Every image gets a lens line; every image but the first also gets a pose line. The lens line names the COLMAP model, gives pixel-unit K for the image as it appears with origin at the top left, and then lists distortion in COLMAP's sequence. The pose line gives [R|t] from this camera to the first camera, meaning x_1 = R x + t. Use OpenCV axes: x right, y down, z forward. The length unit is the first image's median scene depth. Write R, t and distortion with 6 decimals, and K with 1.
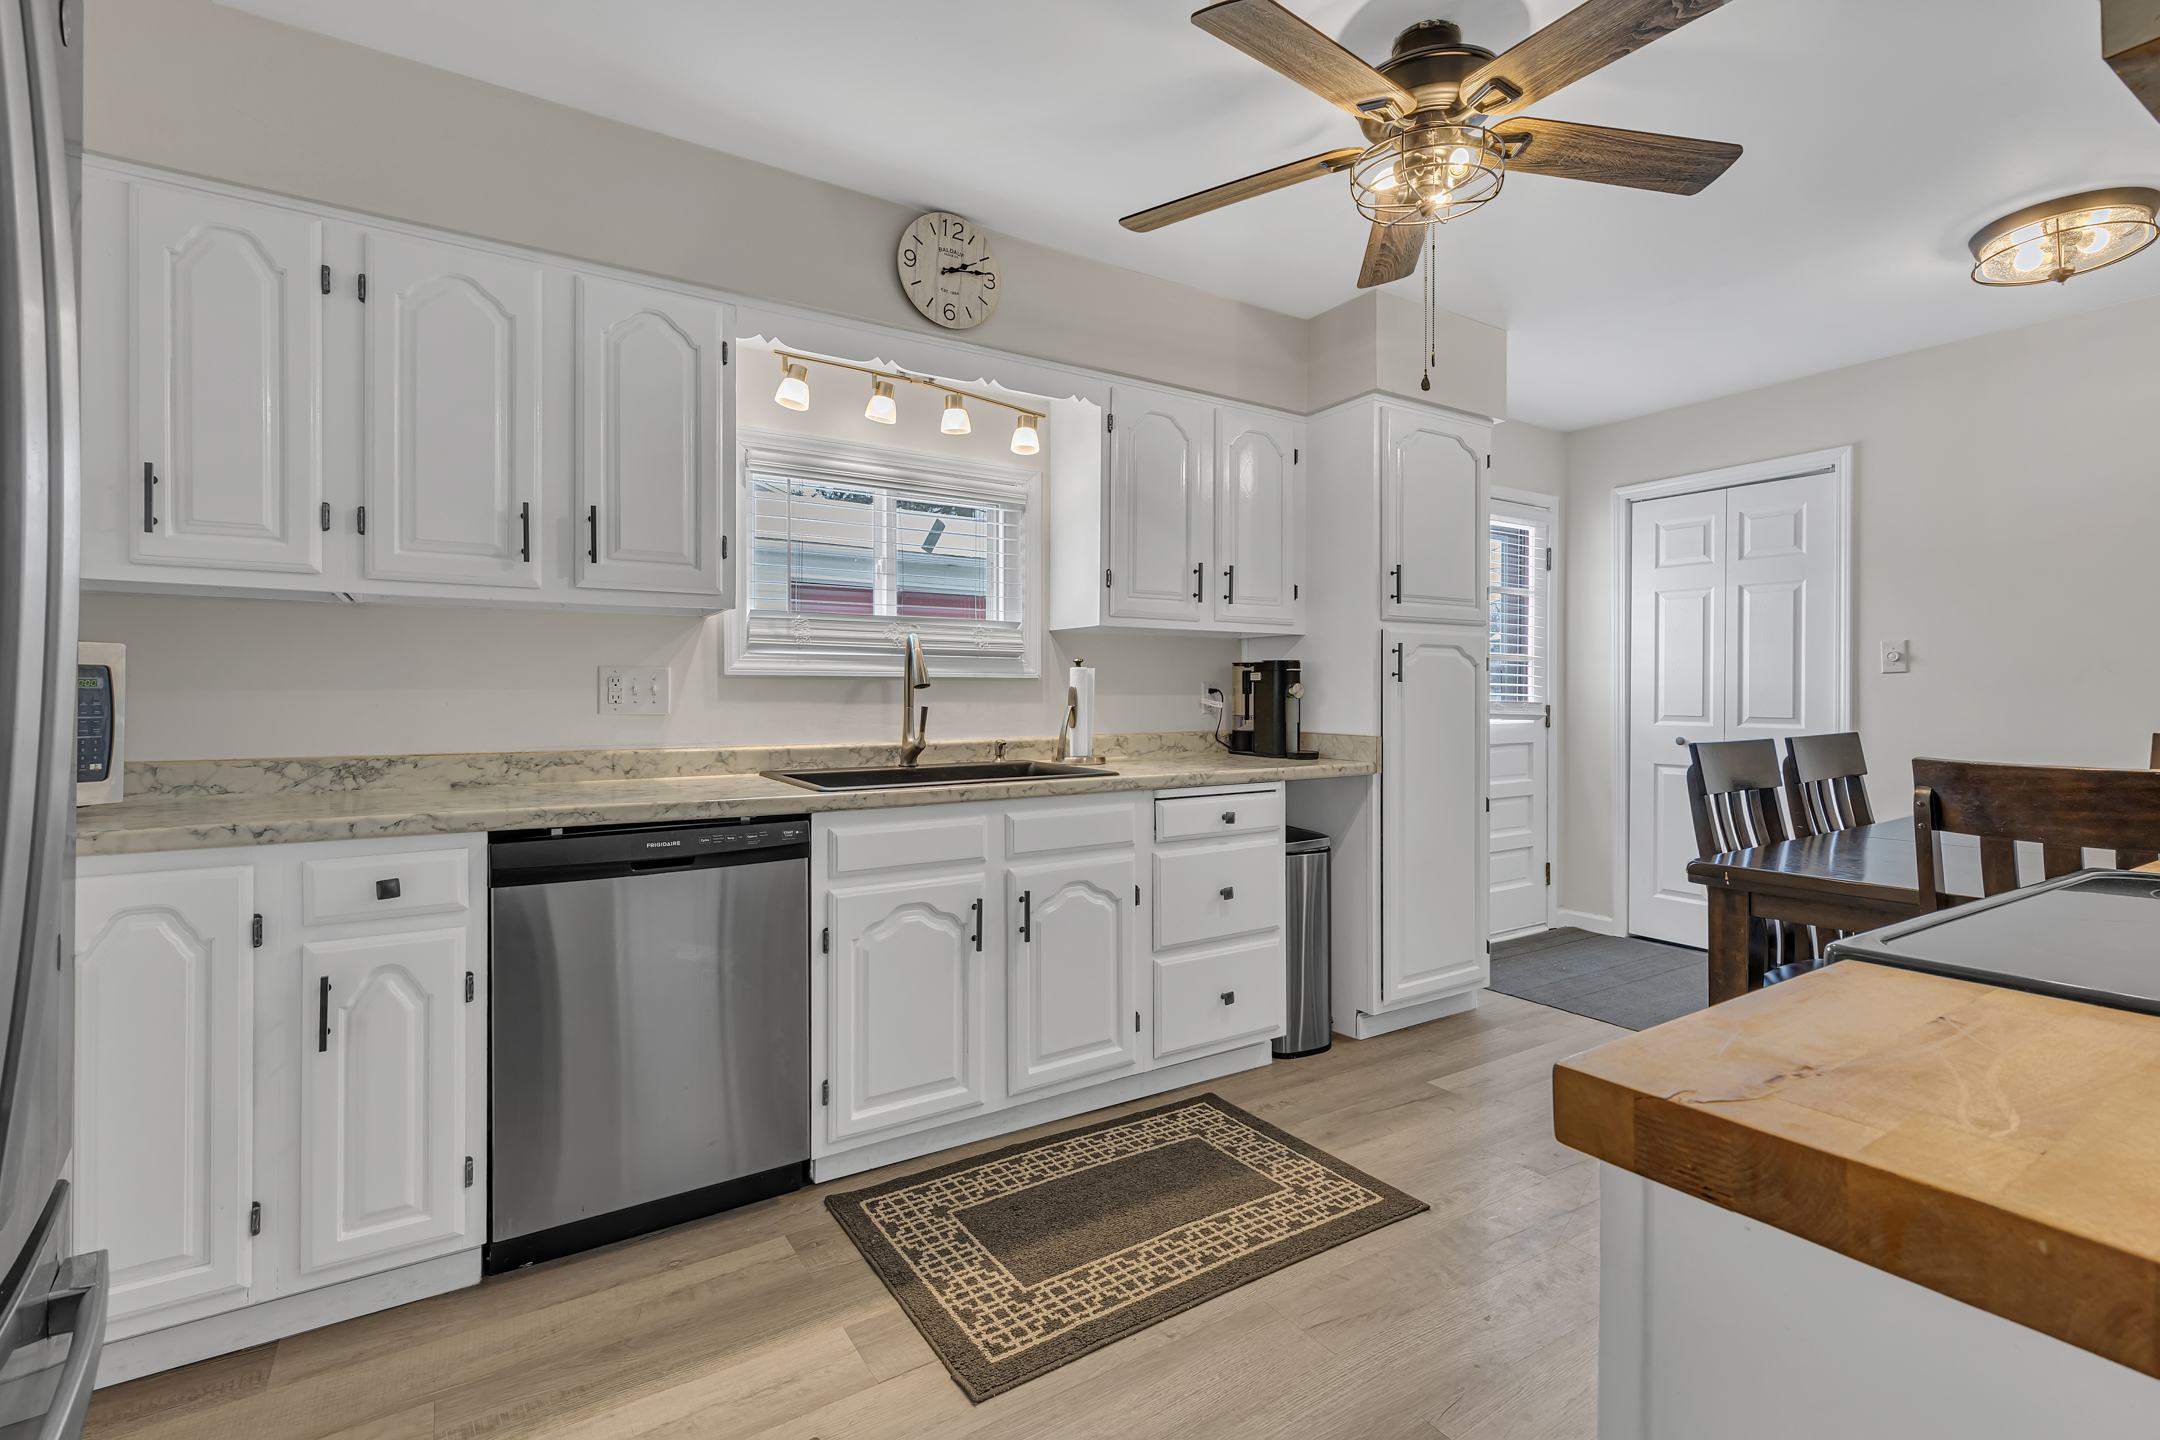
lens RADIAL K [[1000.5, 0, 1093.4], [0, 1000.5, 698.1], [0, 0, 1]] dist [0.007744, -0.001270]
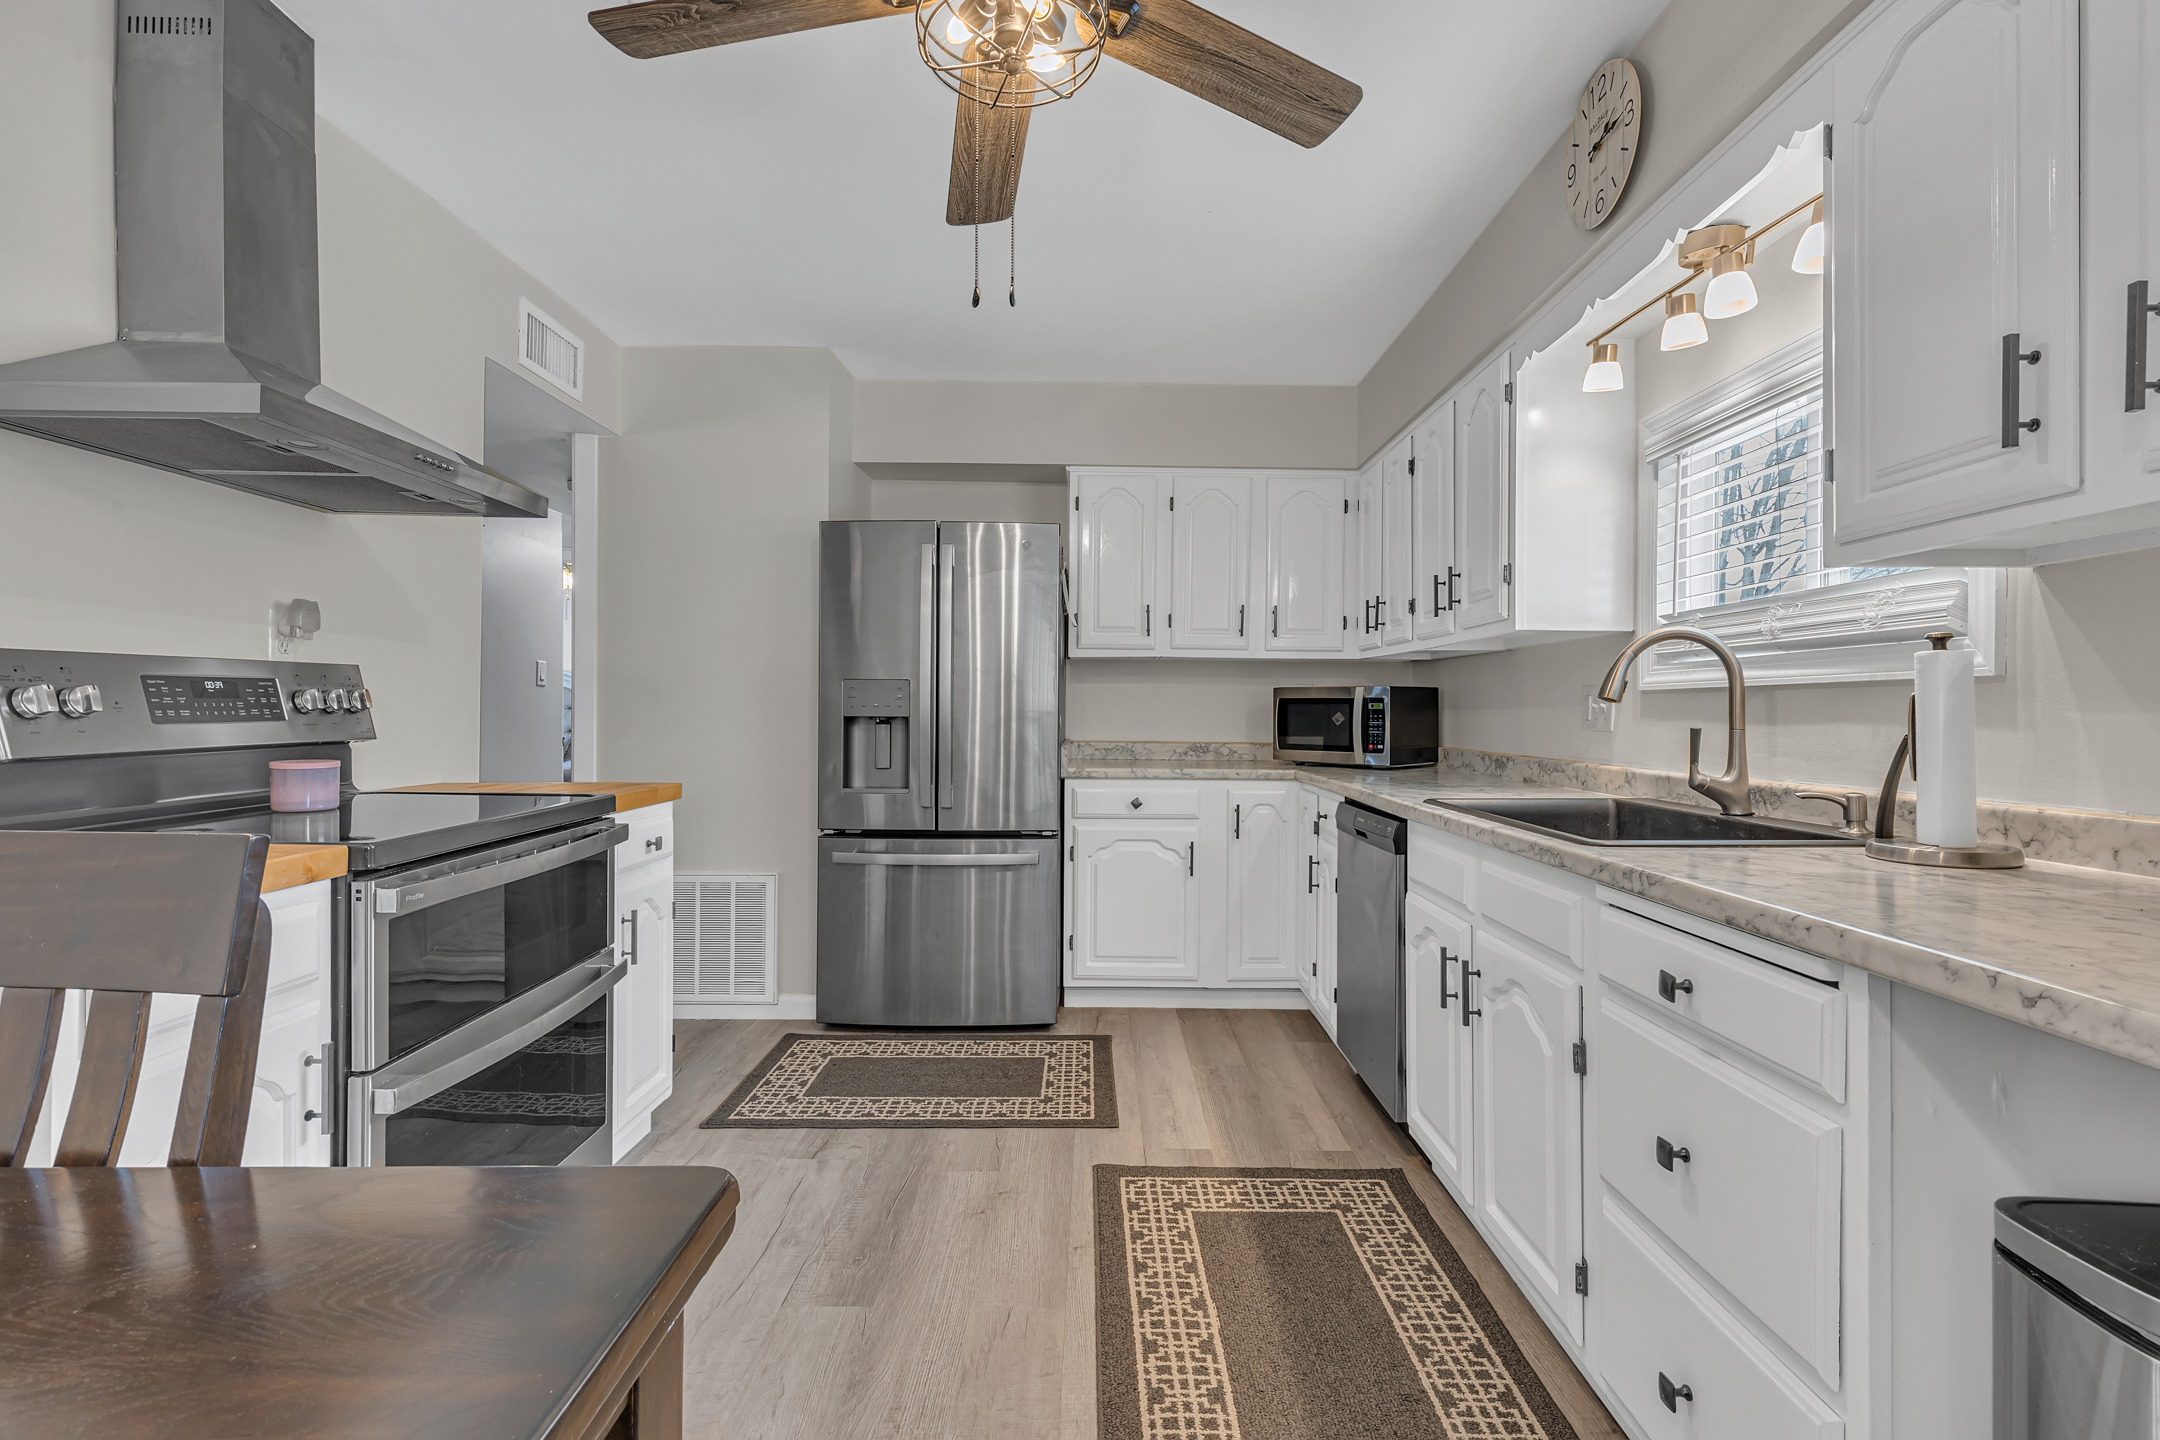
lens RADIAL K [[1000.5, 0, 1093.4], [0, 1000.5, 698.1], [0, 0, 1]] dist [0.007744, -0.001270]
pose [[-0.556844, -0.013022, -0.830515, 0.917498], [-0.005091, 0.999912, -0.012265, -0.002565], [0.830602, -0.002602, -0.556861, 1.454028]]
